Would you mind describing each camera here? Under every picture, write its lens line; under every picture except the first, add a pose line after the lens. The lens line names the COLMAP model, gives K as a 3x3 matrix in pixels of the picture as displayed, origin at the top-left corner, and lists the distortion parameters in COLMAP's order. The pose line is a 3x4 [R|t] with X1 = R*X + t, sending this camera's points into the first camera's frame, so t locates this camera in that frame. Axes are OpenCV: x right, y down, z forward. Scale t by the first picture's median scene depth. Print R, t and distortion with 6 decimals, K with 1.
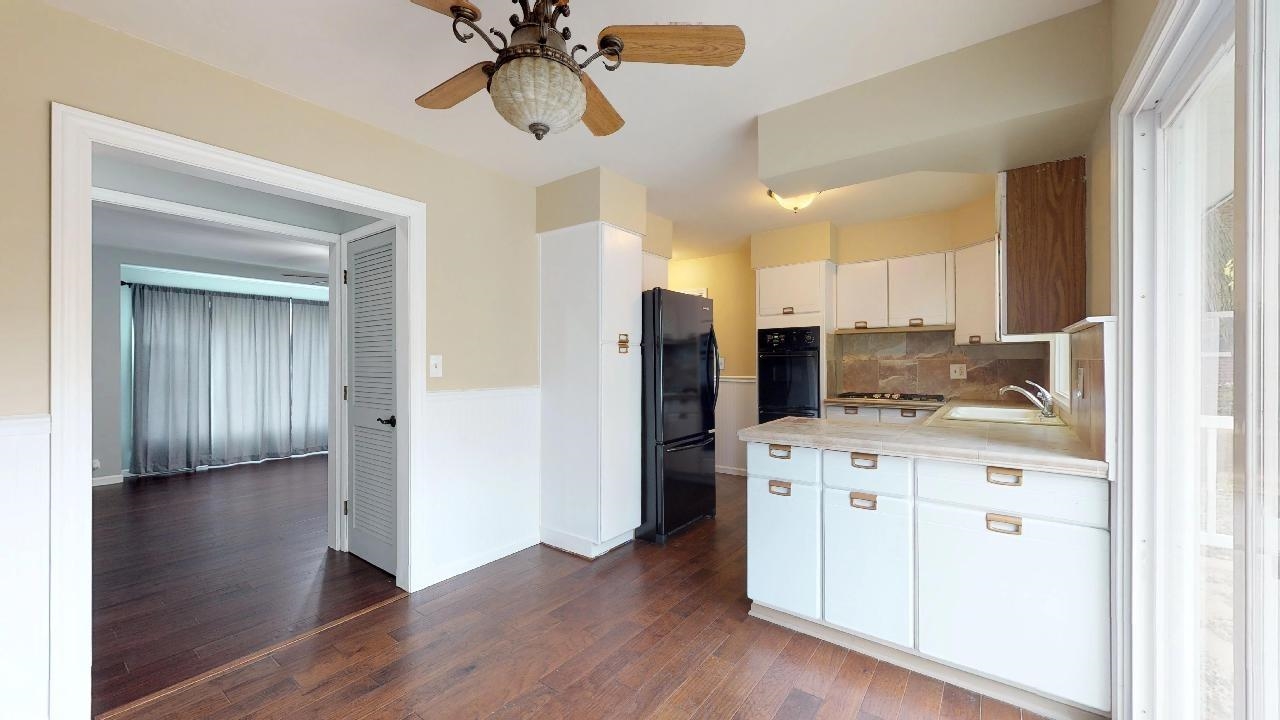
lens RADIAL K [[486.1, 0, 628.5], [0, 486.1, 358.3], [0, 0, 1]] dist [0.000664, -0.001013]
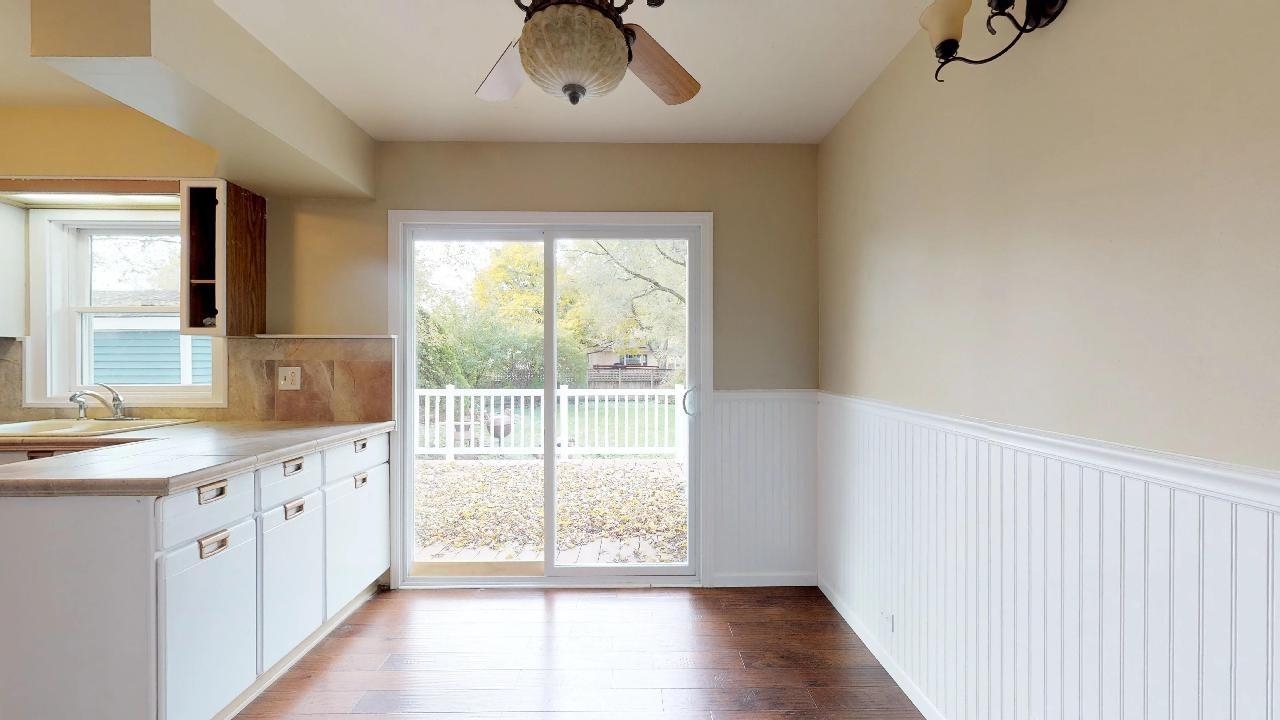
lens RADIAL K [[486.1, 0, 622.1], [0, 486.1, 362.9], [0, 0, 1]] dist [0.000664, -0.001013]
pose [[-0.626508, 0.002752, 0.779410, -0.390951], [-0.004781, 0.999961, -0.007373, 0.008771], [-0.779400, -0.008345, -0.626471, 0.667263]]
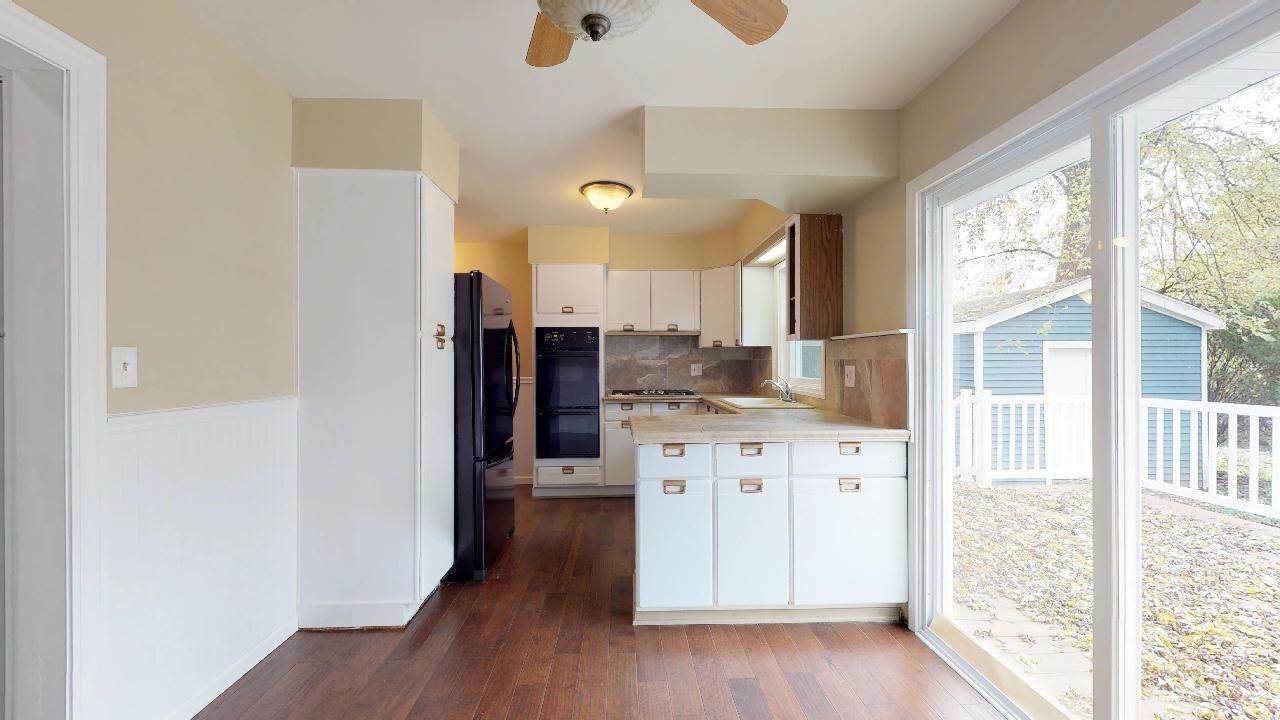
lens RADIAL K [[486.1, 0, 641.4], [0, 486.1, 359.6], [0, 0, 1]] dist [0.000664, -0.001013]
pose [[0.765627, 0.004751, 0.643268, -0.257117], [-0.005395, 0.999985, -0.000965, 0.004623], [-0.643263, -0.002732, 0.765641, 0.188104]]
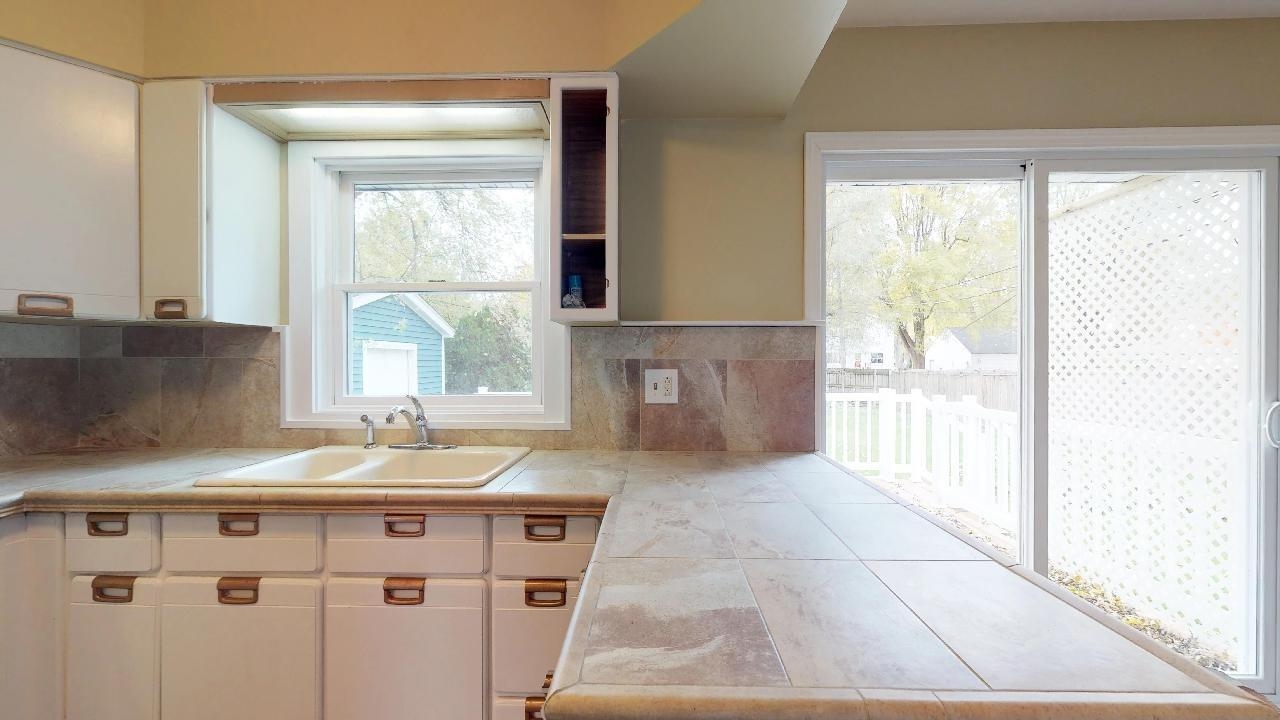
lens RADIAL K [[486.1, 0, 629.1], [0, 486.1, 361.4], [0, 0, 1]] dist [0.000664, -0.001013]
pose [[-0.586732, 0.001760, 0.809779, 0.147880], [-0.002543, 0.999989, -0.004016, 0.005633], [-0.809777, -0.004416, -0.586721, 0.928995]]
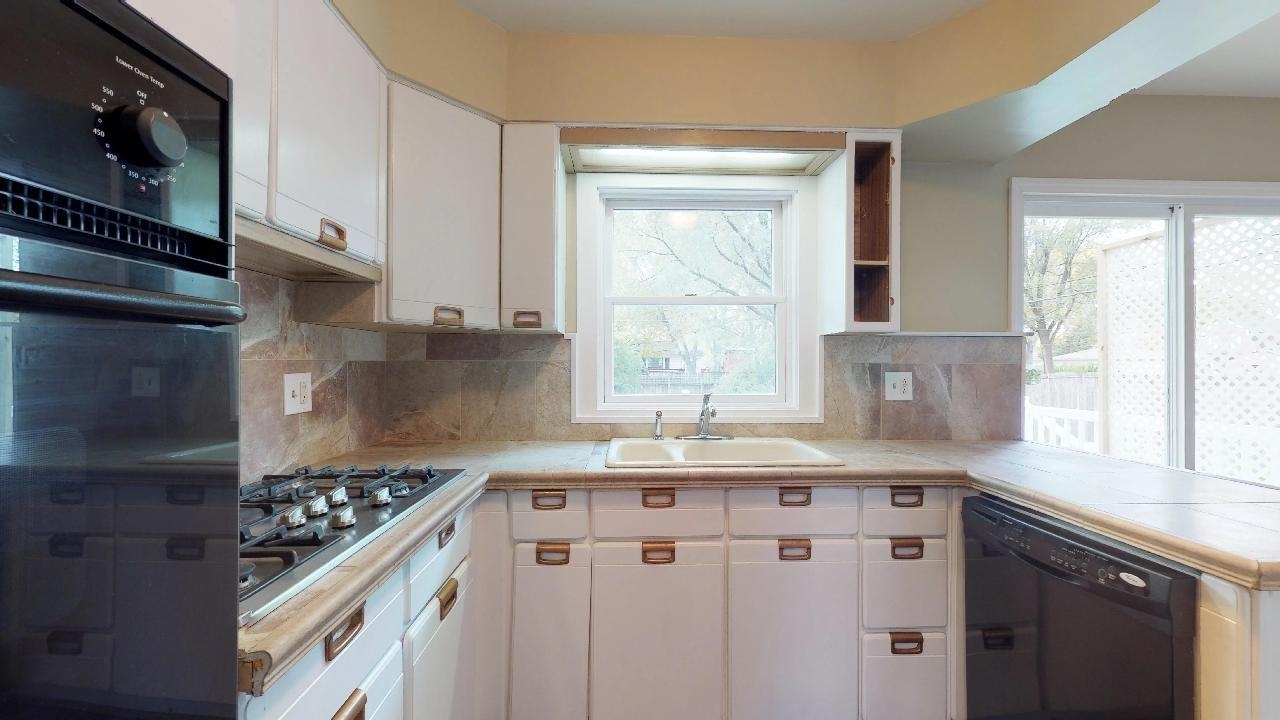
lens RADIAL K [[486.1, 0, 627.5], [0, 486.1, 362.0], [0, 0, 1]] dist [0.000664, -0.001013]
pose [[-0.636961, 0.007984, 0.770855, 0.291266], [-0.004235, 0.999895, -0.013856, 0.009425], [-0.770885, -0.012090, -0.636860, 1.259563]]
